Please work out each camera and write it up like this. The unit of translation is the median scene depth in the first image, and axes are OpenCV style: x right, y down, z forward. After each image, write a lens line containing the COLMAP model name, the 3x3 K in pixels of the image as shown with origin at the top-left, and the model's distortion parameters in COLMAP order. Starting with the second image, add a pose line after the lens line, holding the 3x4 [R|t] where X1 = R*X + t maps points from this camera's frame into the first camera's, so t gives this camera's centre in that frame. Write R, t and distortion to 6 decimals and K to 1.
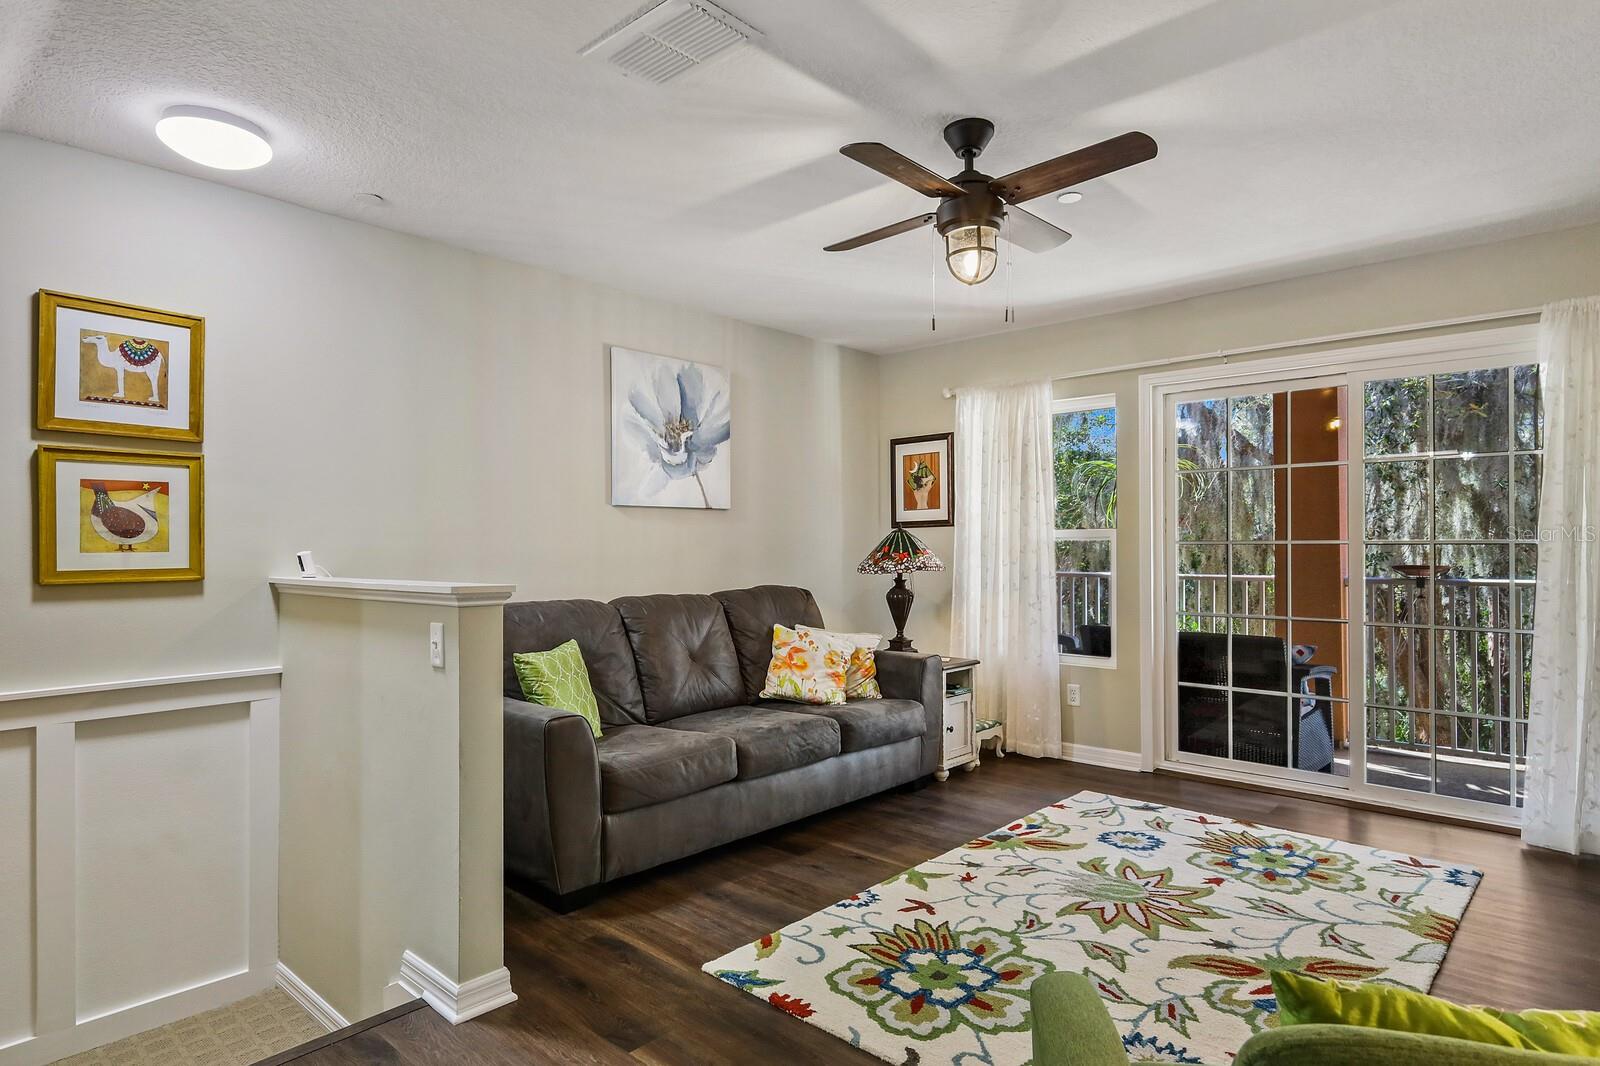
lens RADIAL K [[885.9, 0, 795.3], [0, 885.9, 548.1], [0, 0, 1]] dist [0.017795, 0.001085]
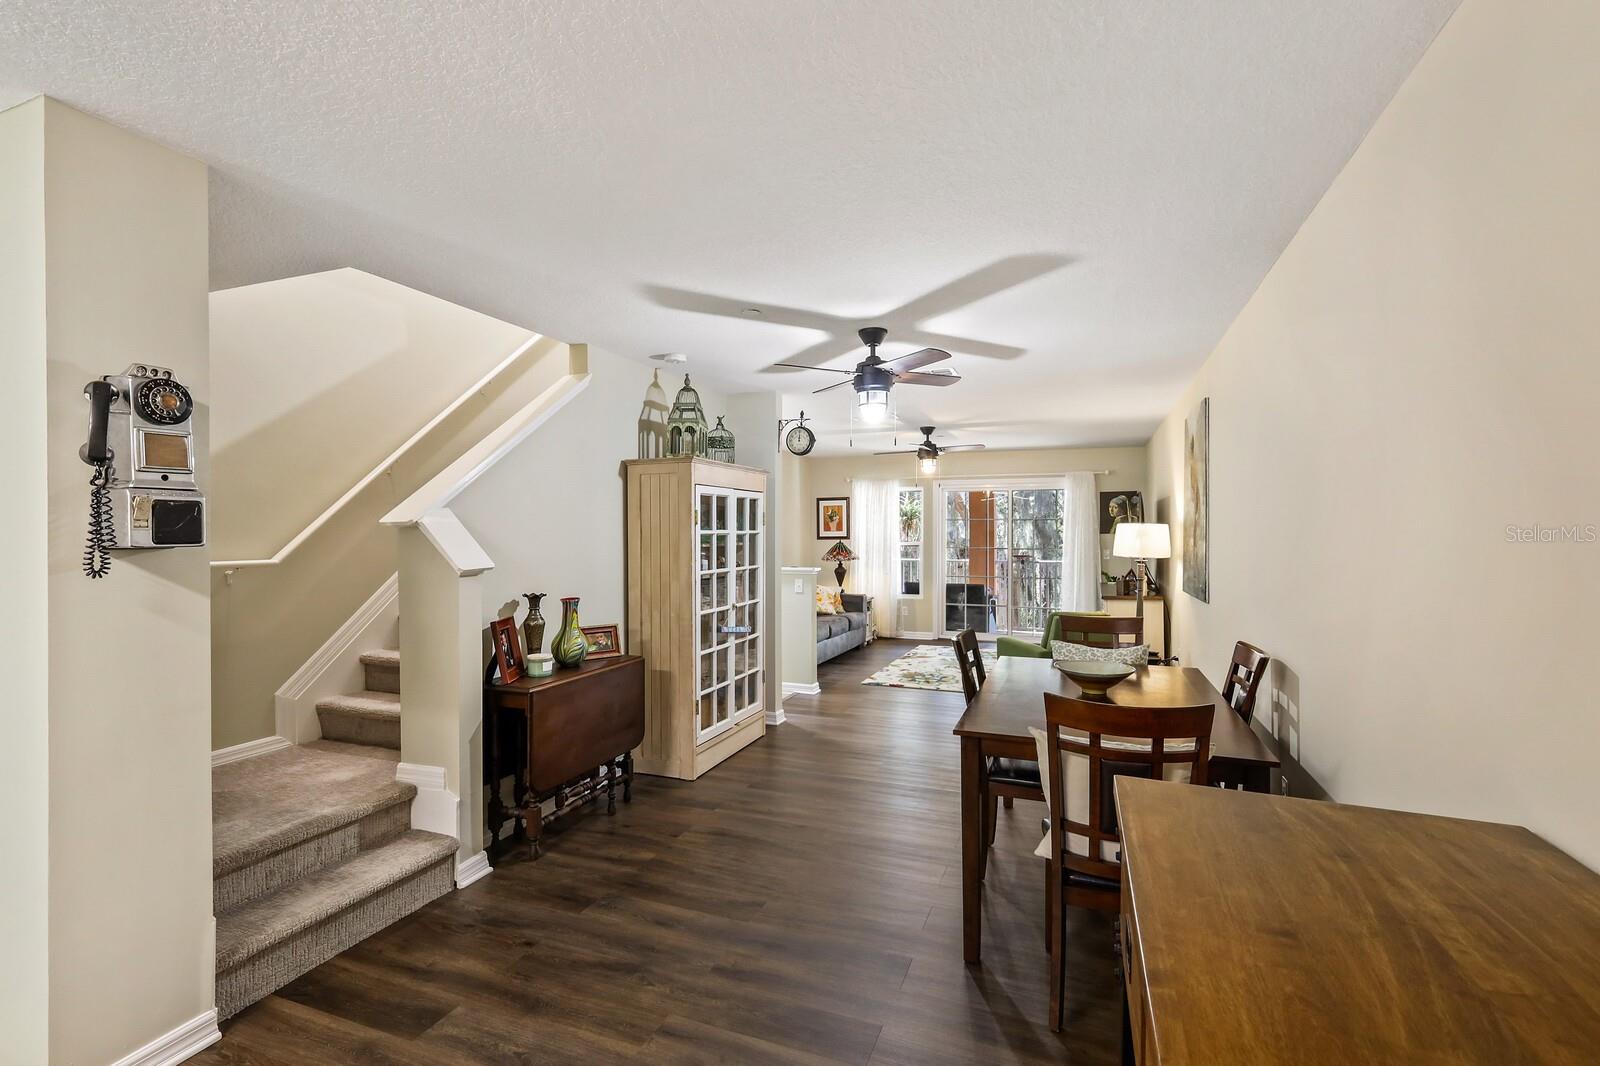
lens RADIAL K [[730.1, 0, 794.1], [0, 730.1, 534.0], [0, 0, 1]] dist [0.005312, -0.000480]
pose [[0.937651, 0.002636, 0.347568, -0.767531], [-0.002252, 0.999996, -0.001509, -0.045305], [-0.347571, 0.000633, 0.937654, -0.870740]]
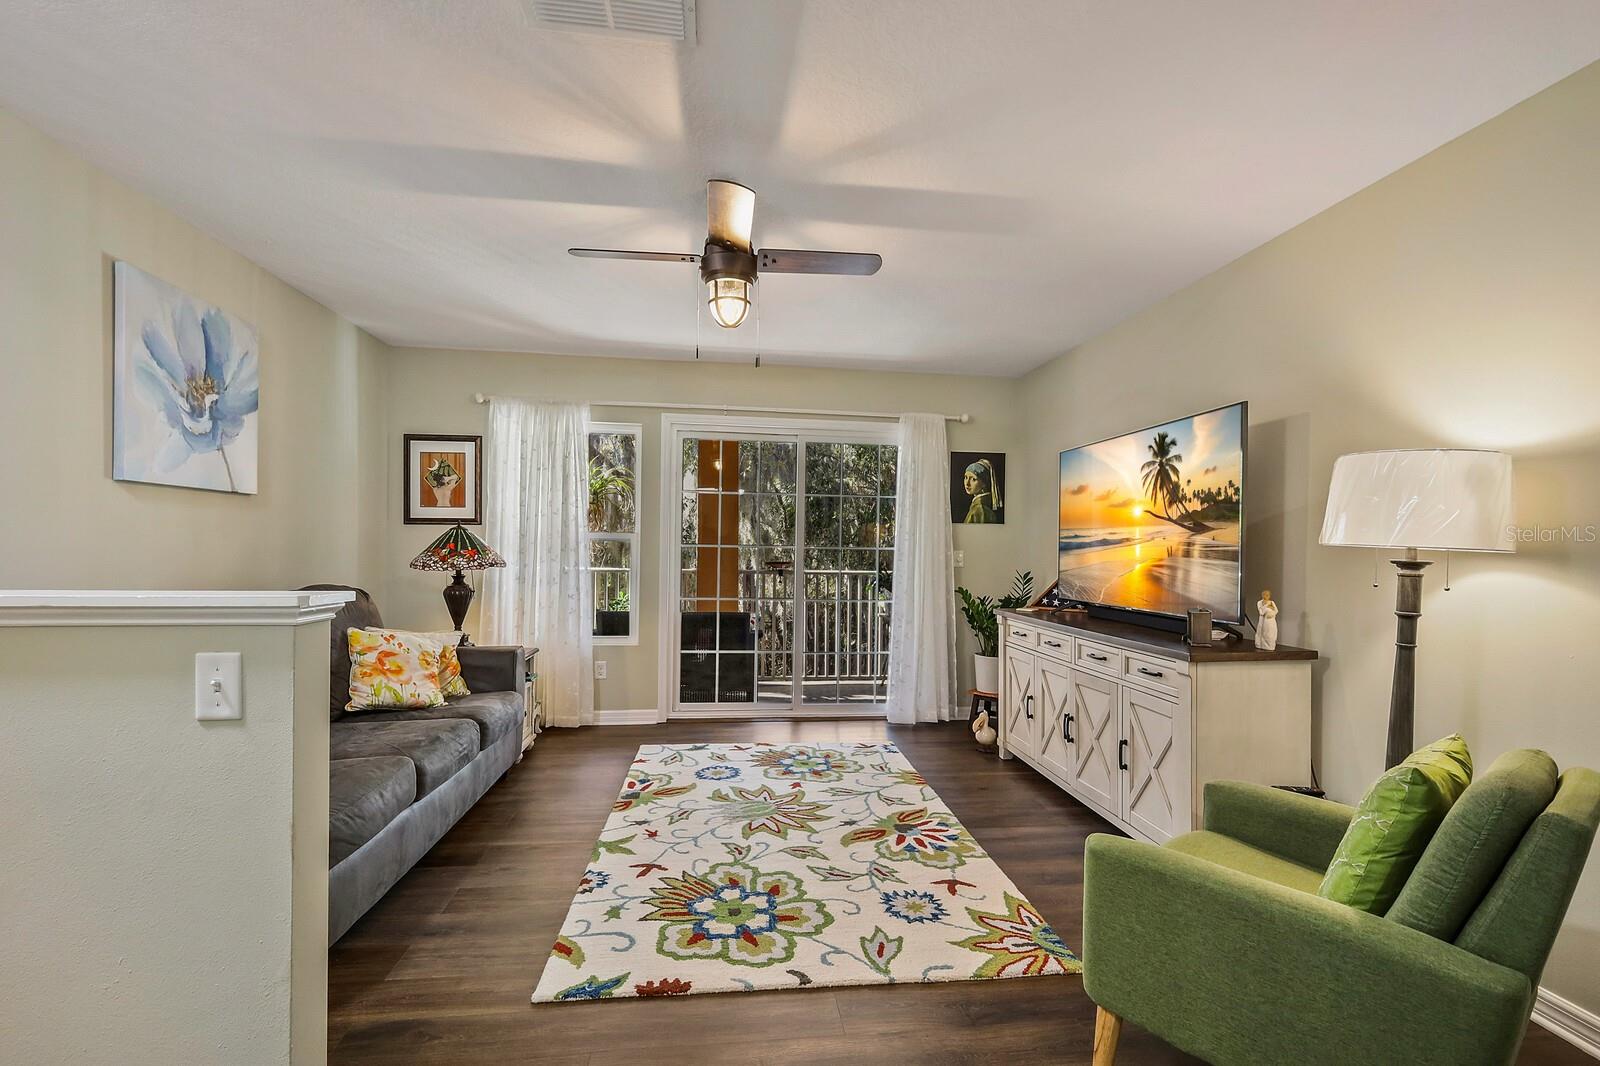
lens RADIAL K [[726.7, 0, 809.9], [0, 726.7, 556.6], [0, 0, 1]] dist [0.012303, -0.000559]
pose [[0.650174, 0.005812, 0.759763, -0.296969], [-0.016867, 0.999835, 0.006786, 0.000986], [-0.759598, -0.017227, 0.650164, 0.177249]]
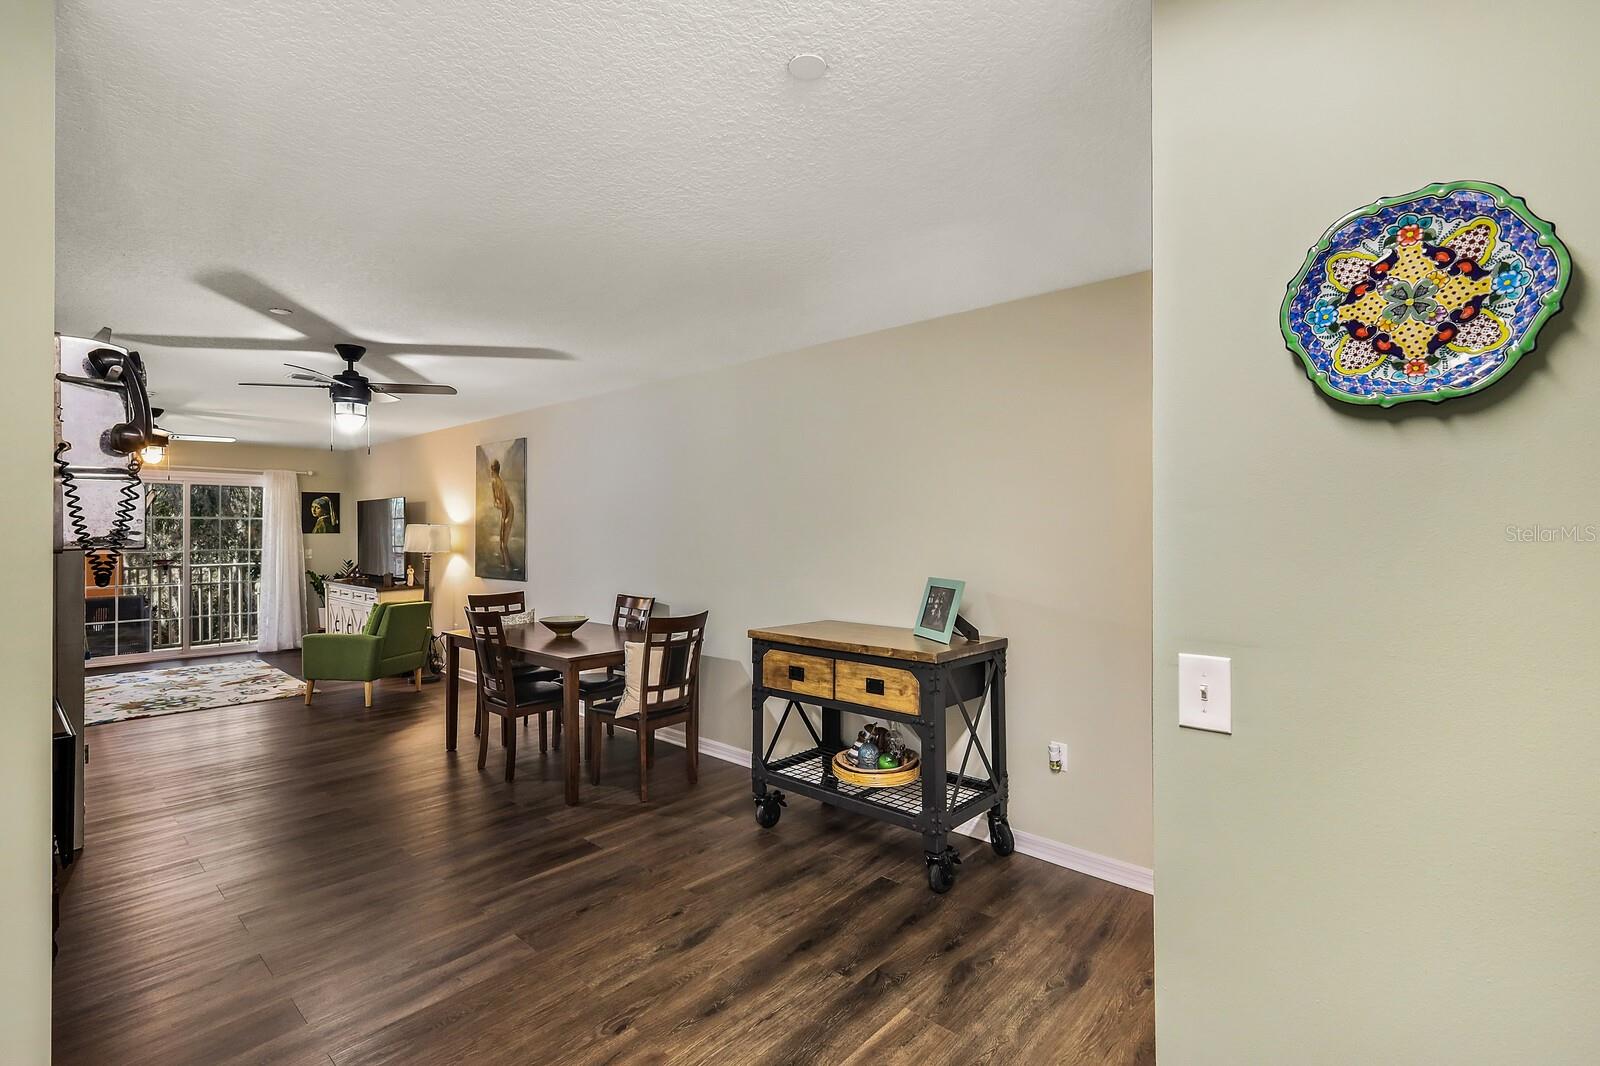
lens RADIAL K [[730.1, 0, 808.4], [0, 730.1, 526.6], [0, 0, 1]] dist [0.005312, -0.000480]
pose [[-0.001257, 0.008189, 0.999966, -1.337772], [0.006664, 0.999944, -0.008181, -0.043830], [-0.999977, 0.006654, -0.001311, -0.672274]]
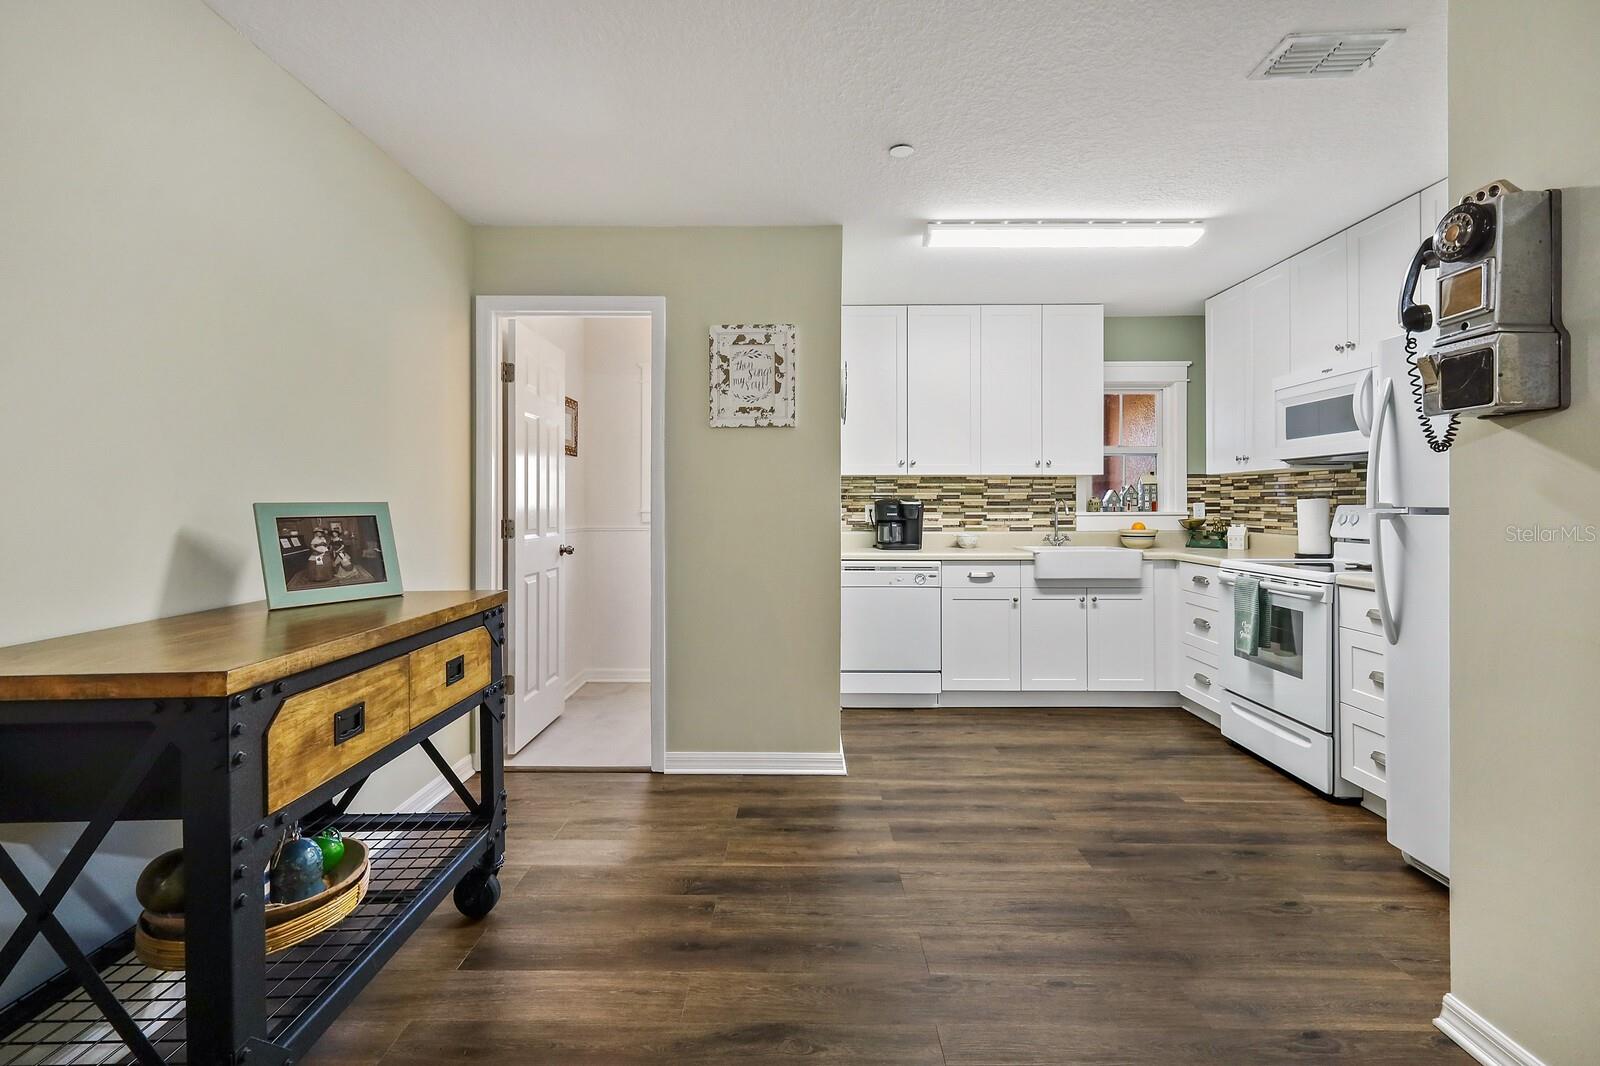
lens RADIAL K [[726.7, 0, 787.2], [0, 726.7, 499.8], [0, 0, 1]] dist [0.012303, -0.000559]
pose [[-0.762889, 0.002549, -0.646524, -0.499607], [0.003939, 0.999992, -0.000705, 0.005053], [0.646517, -0.003084, -0.762893, -0.275530]]
